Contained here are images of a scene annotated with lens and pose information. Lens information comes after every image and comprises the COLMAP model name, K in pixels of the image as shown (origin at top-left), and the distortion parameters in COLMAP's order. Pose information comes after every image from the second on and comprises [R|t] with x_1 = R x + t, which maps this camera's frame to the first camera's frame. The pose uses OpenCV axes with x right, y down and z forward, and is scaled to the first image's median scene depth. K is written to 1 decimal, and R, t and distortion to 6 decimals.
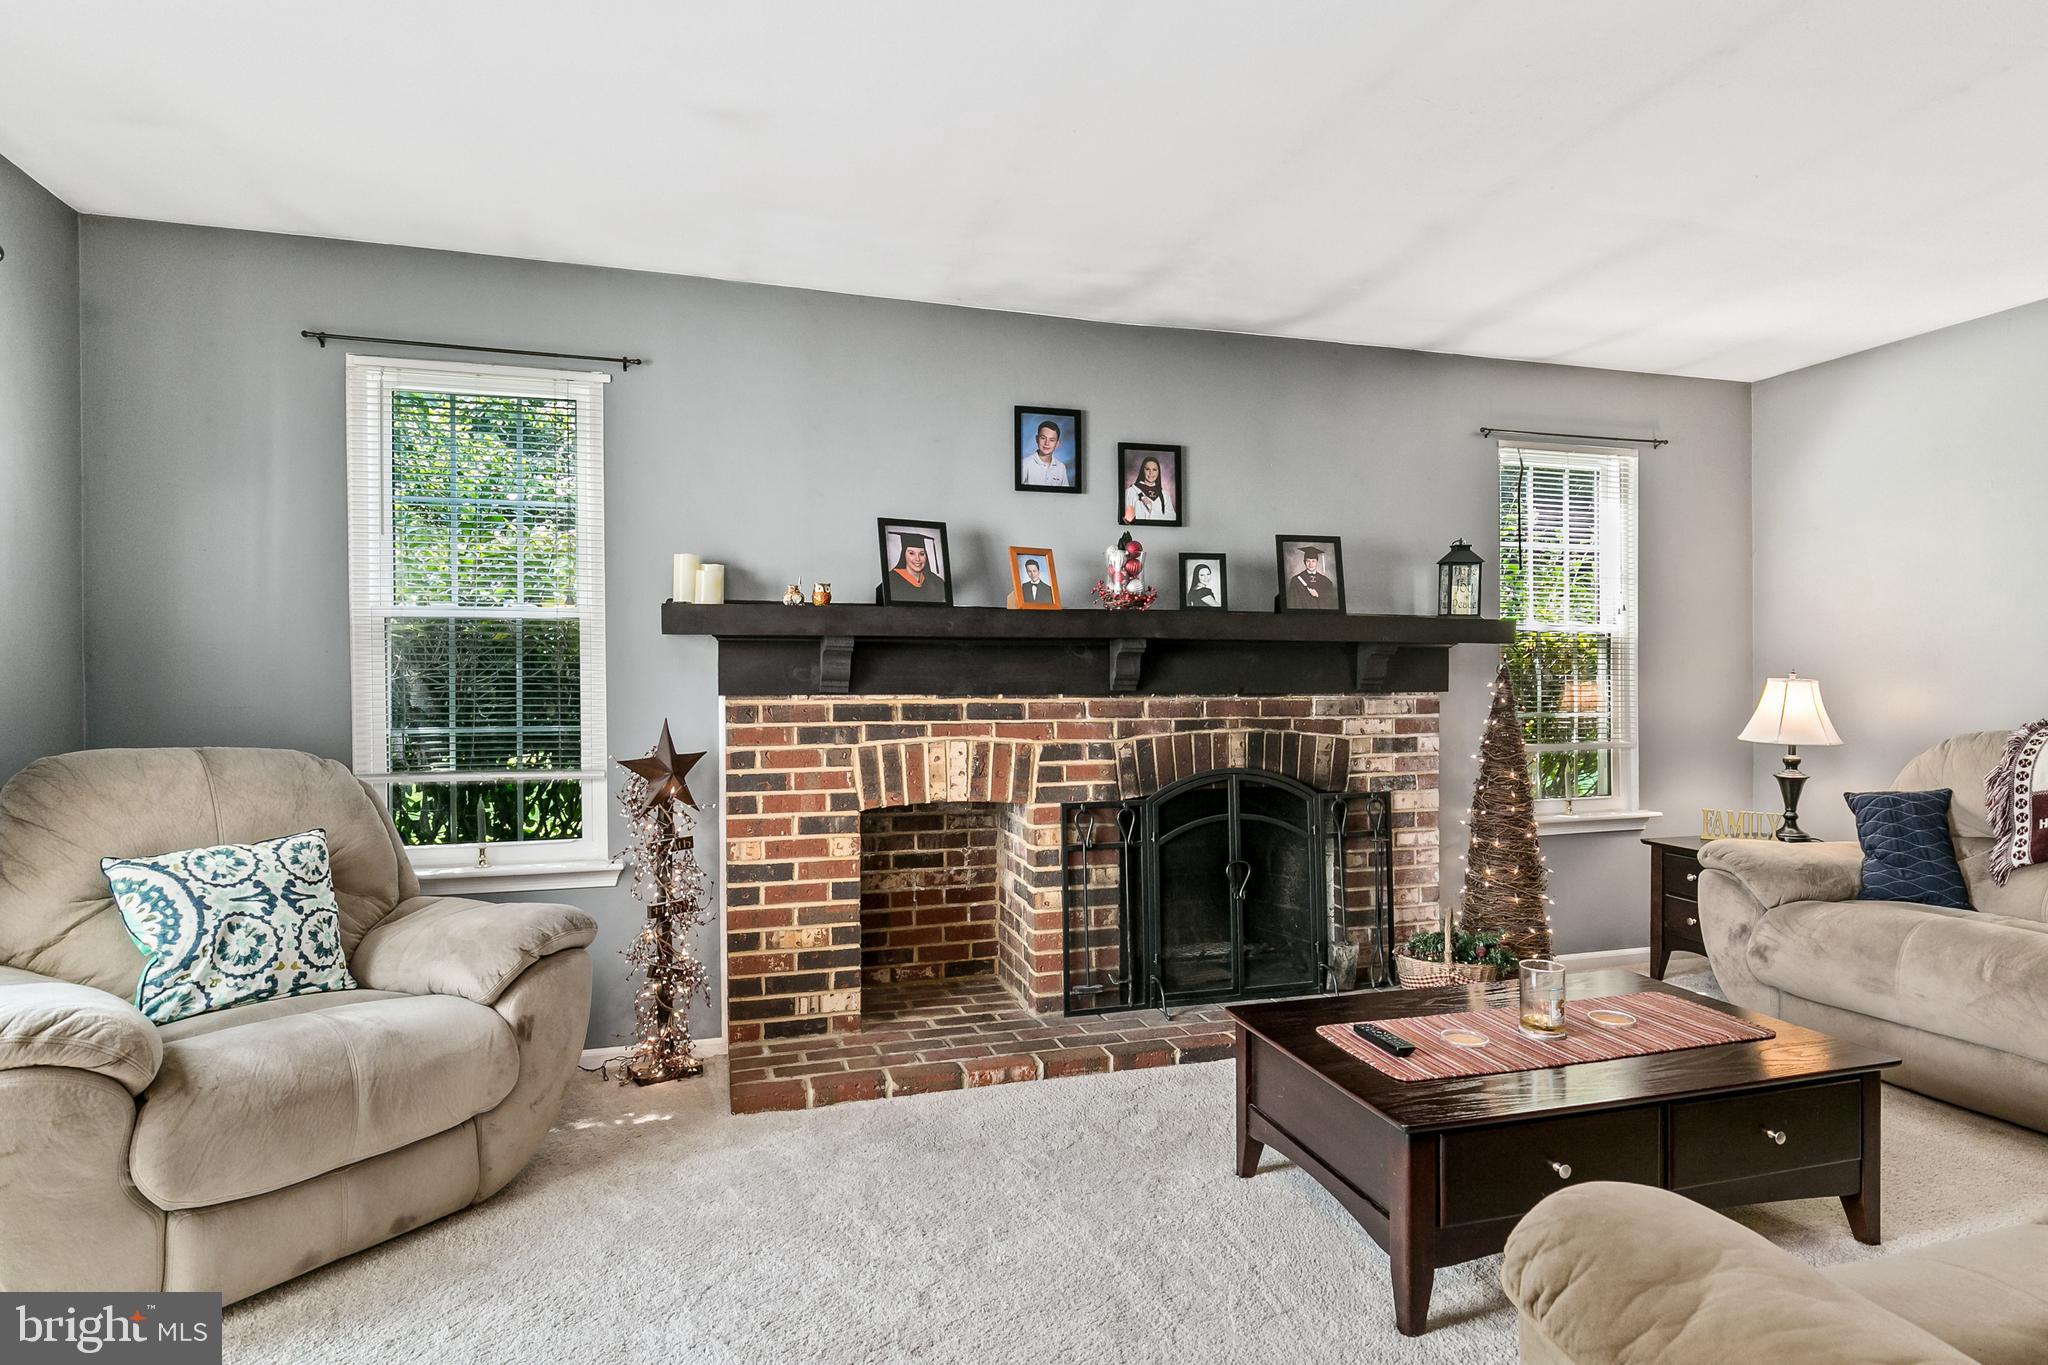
lens RADIAL K [[1073.2, 0, 1026.8], [0, 1073.2, 674.8], [0, 0, 1]] dist [0.000859, -0.000392]
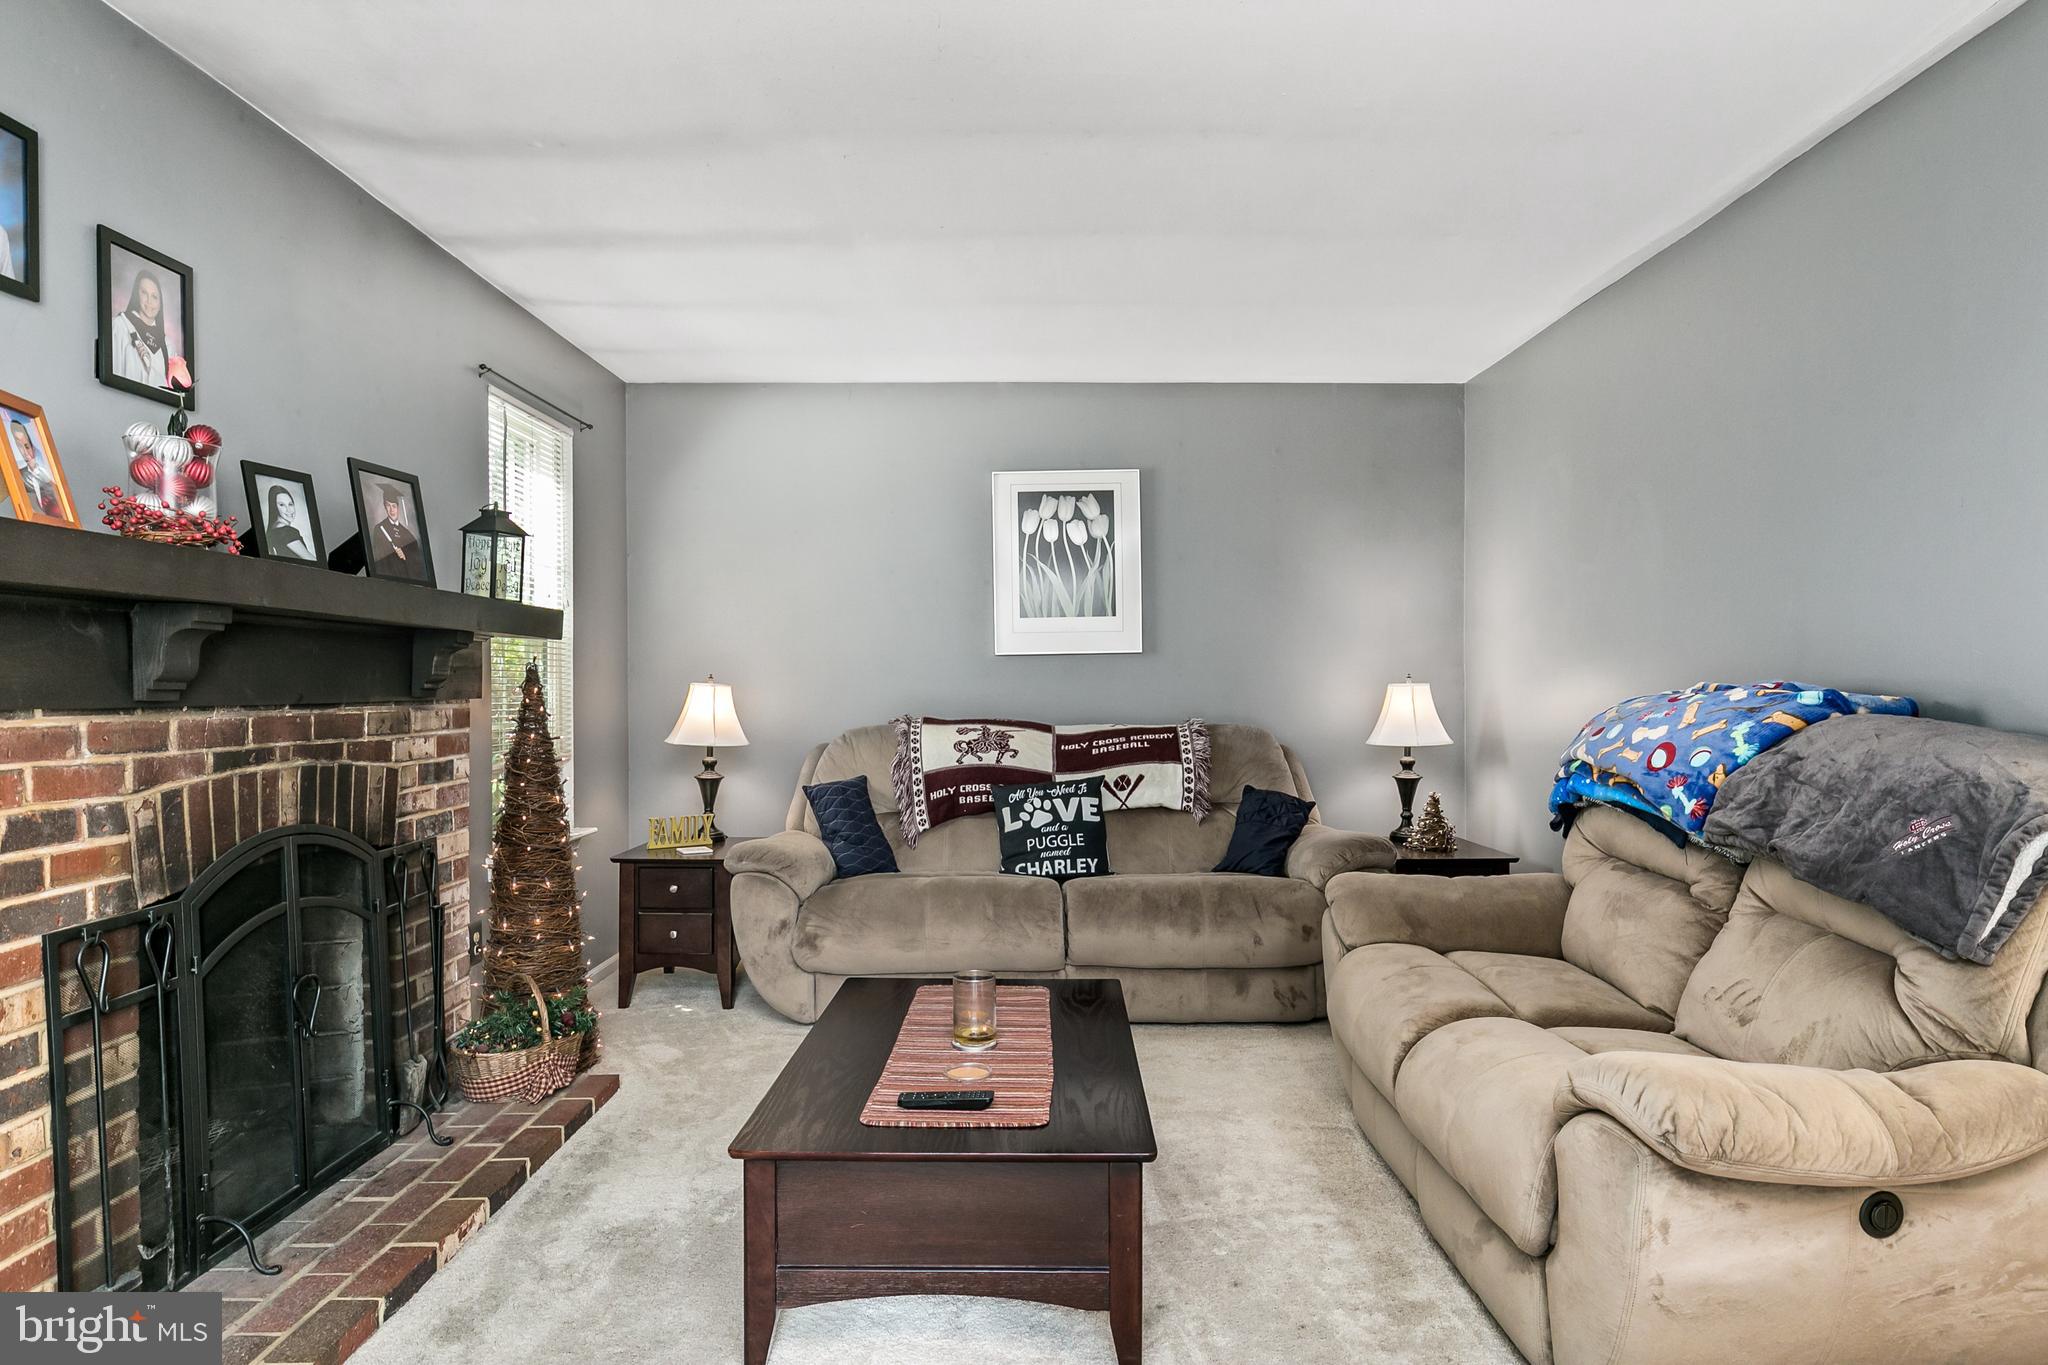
lens RADIAL K [[1212.0, 0, 1022.5], [0, 1212.0, 685.0], [0, 0, 1]] dist [-0.003047, -0.000002]
pose [[0.286663, 0.001806, 0.958030, -0.351613], [-0.003826, 0.999992, -0.000740, 0.005446], [-0.958024, -0.003453, 0.286668, 0.406672]]
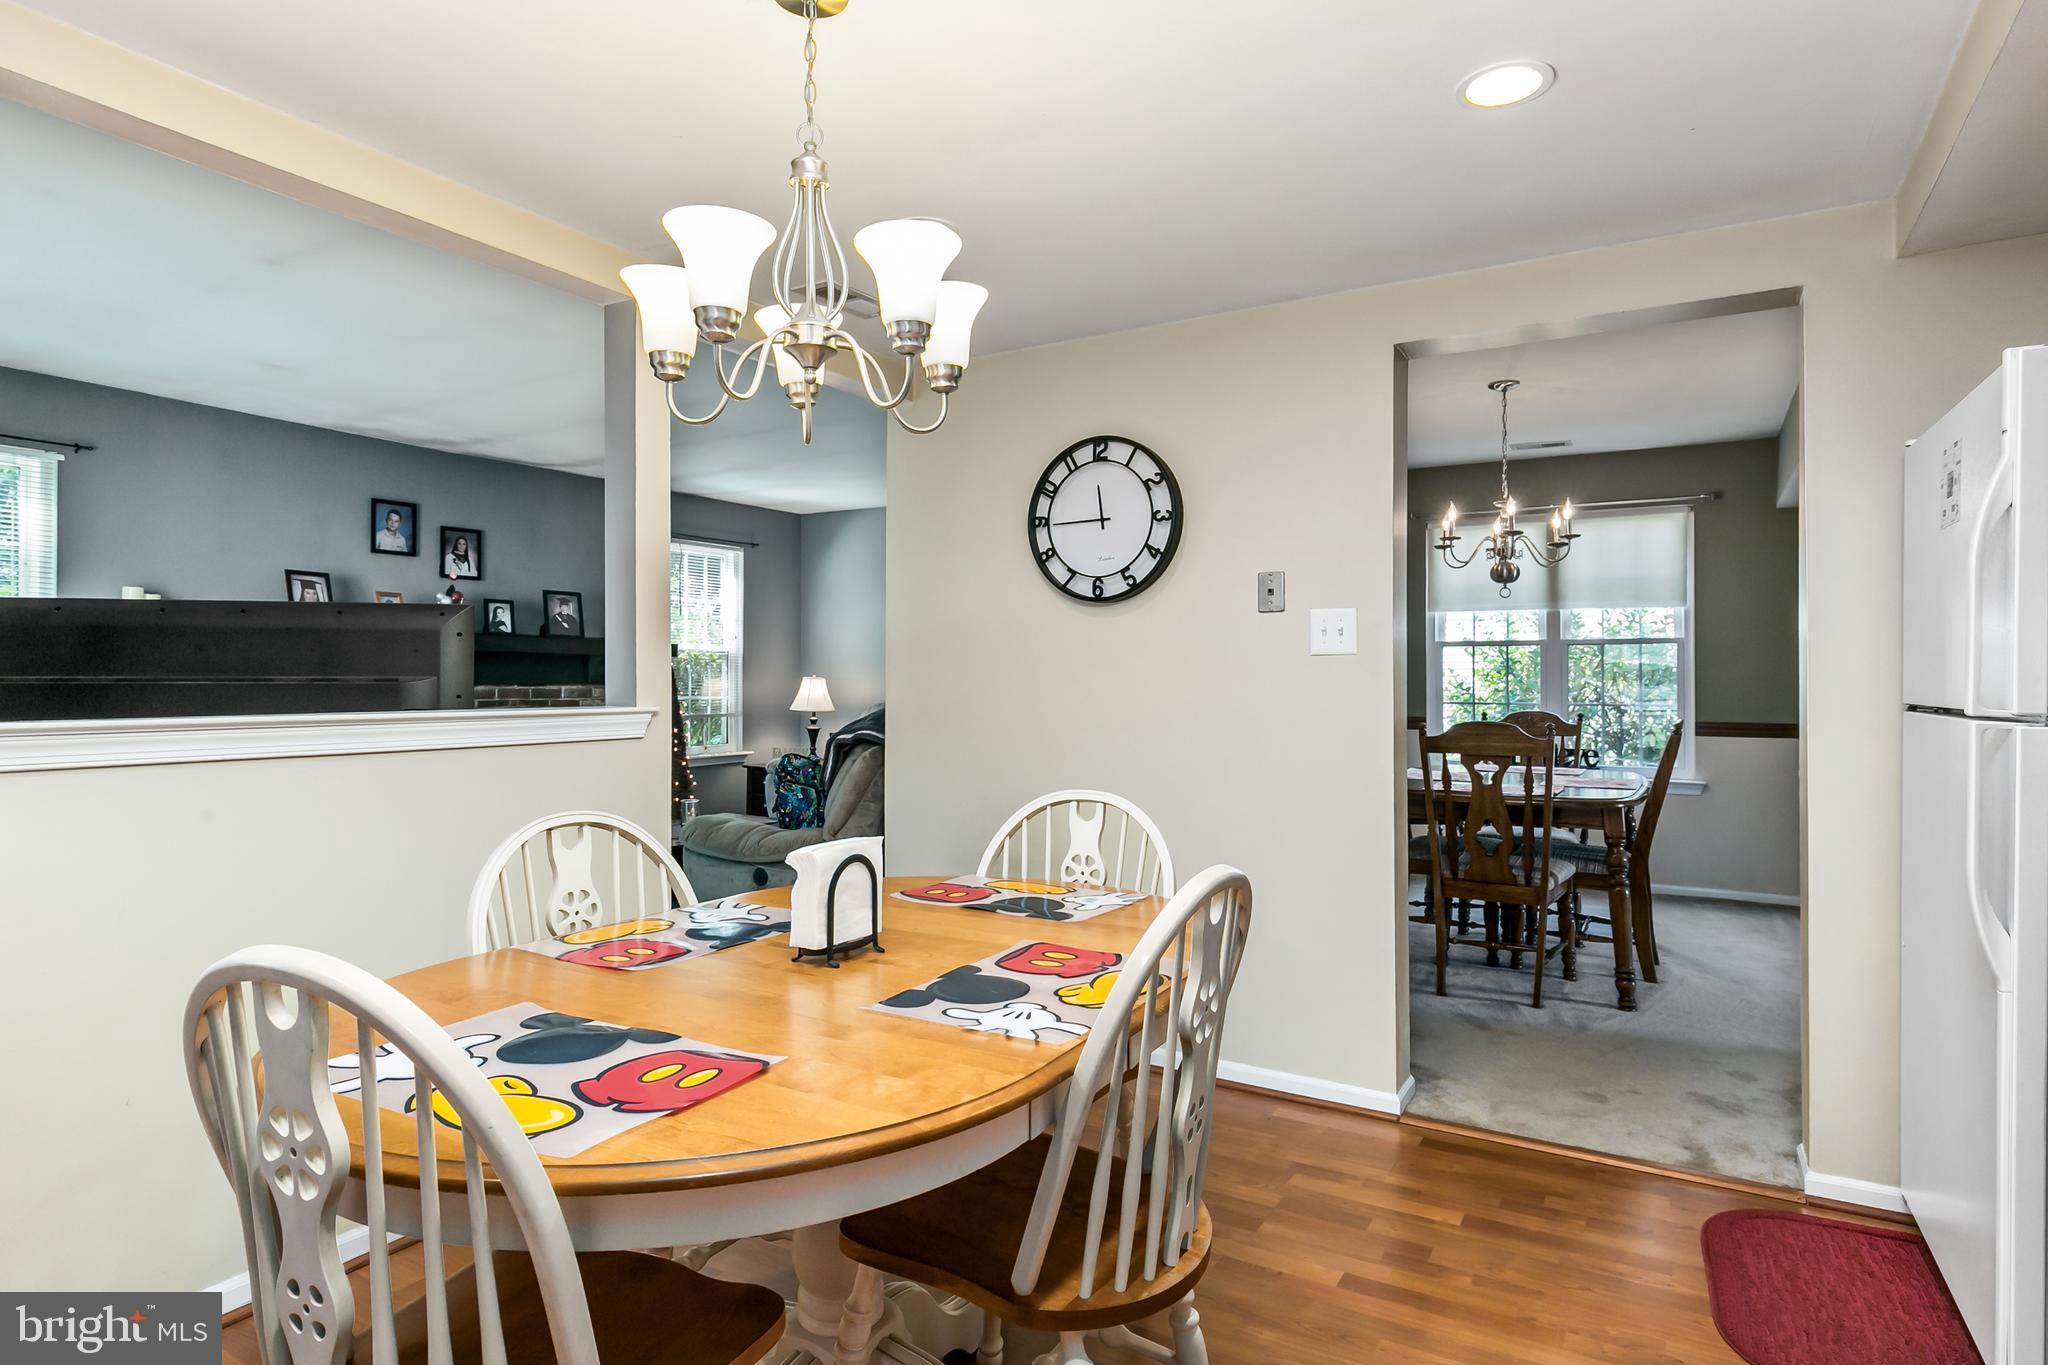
lens RADIAL K [[1151.0, 0, 1032.0], [0, 1151.0, 662.9], [0, 0, 1]] dist [0.005411, 0.000509]
pose [[0.742591, 0.013450, 0.669611, -0.407144], [-0.006308, 0.999894, -0.013088, 0.002541], [-0.669716, 0.005495, 0.742597, -0.854989]]
